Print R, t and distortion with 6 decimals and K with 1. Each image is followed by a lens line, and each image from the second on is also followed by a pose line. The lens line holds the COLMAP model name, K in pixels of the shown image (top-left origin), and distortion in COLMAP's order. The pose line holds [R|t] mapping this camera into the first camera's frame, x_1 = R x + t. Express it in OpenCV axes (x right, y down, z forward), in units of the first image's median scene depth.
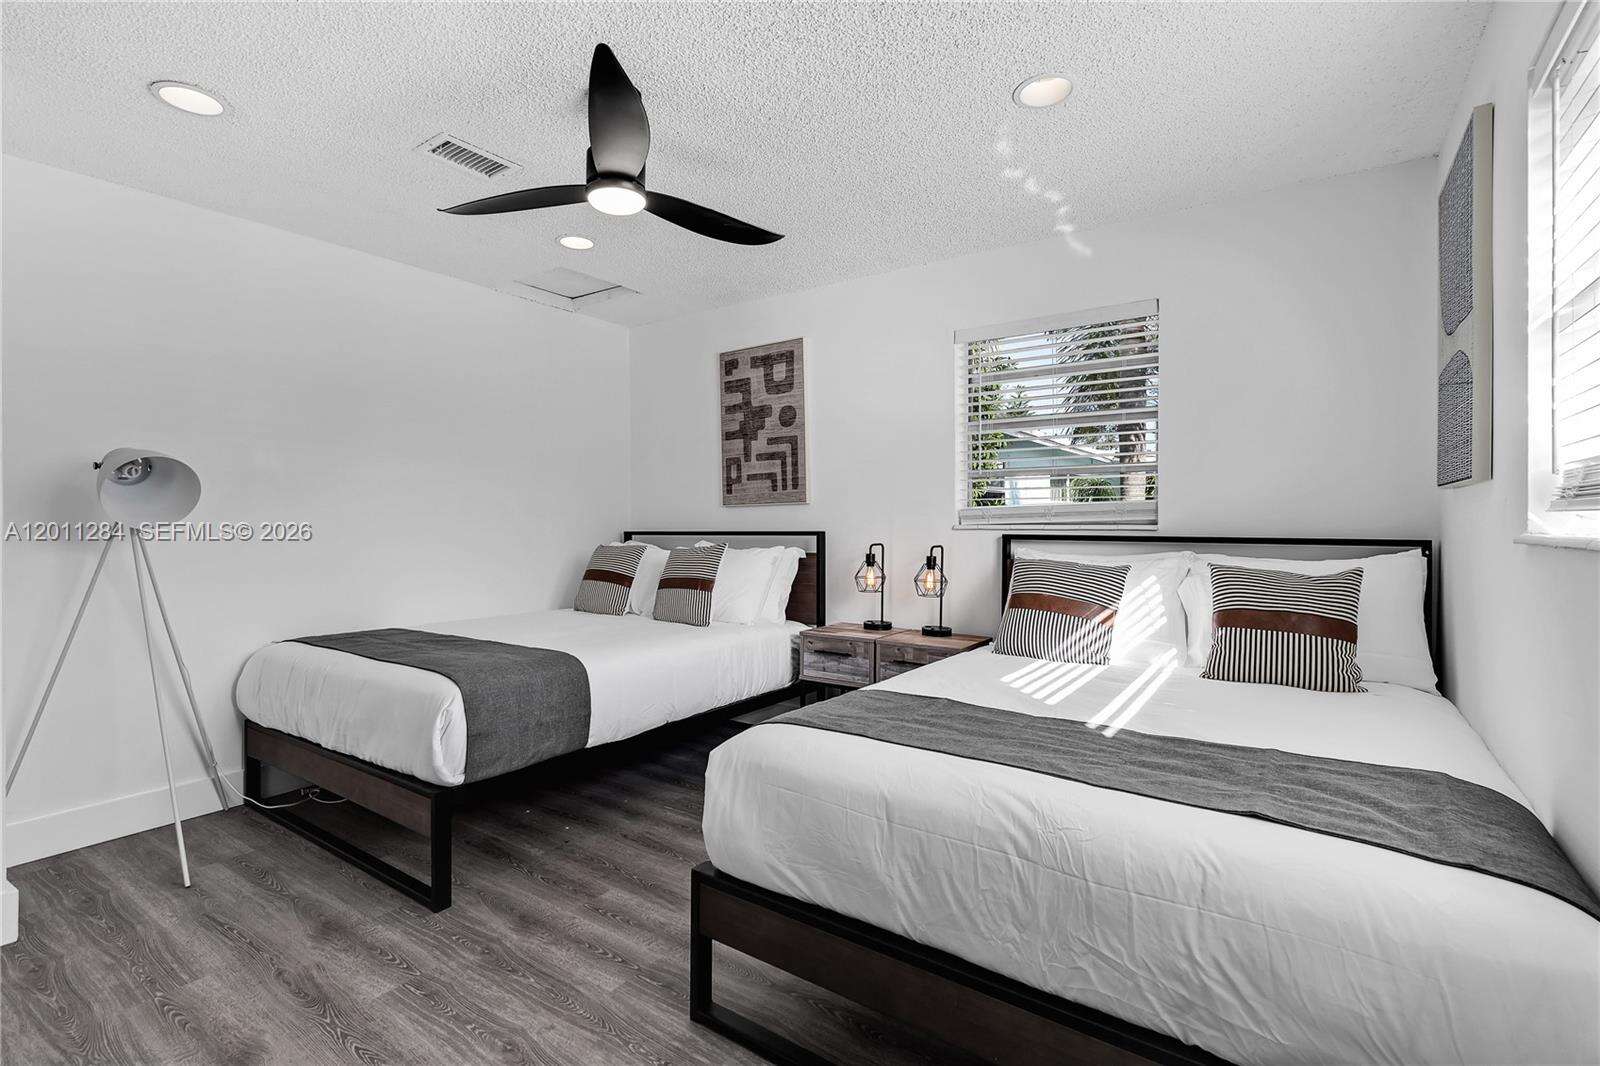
lens RADIAL K [[734.0, 0, 797.9], [0, 734.0, 533.5], [0, 0, 1]] dist [-0.002312, 0.000077]
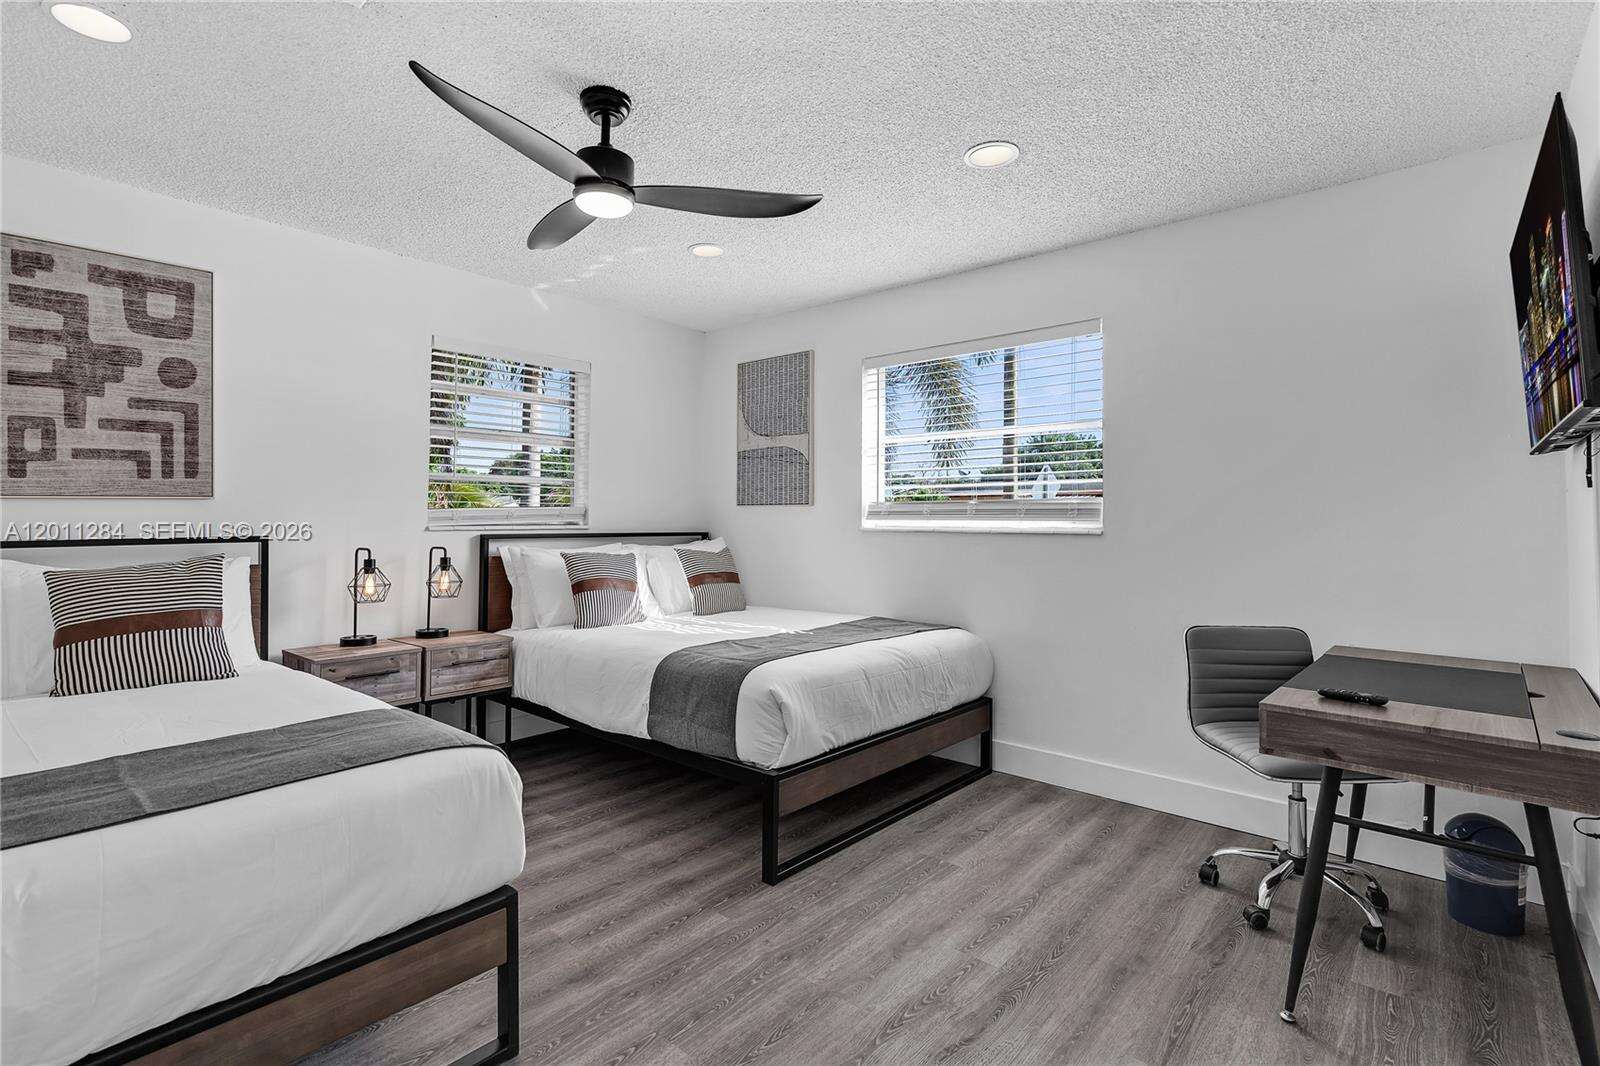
lens RADIAL K [[734.0, 0, 801.8], [0, 734.0, 528.2], [0, 0, 1]] dist [-0.002312, 0.000077]
pose [[0.118889, -0.010721, 0.992850, -0.630866], [0.015757, 0.999836, 0.008910, -0.008769], [-0.992782, 0.014585, 0.119039, 0.324765]]
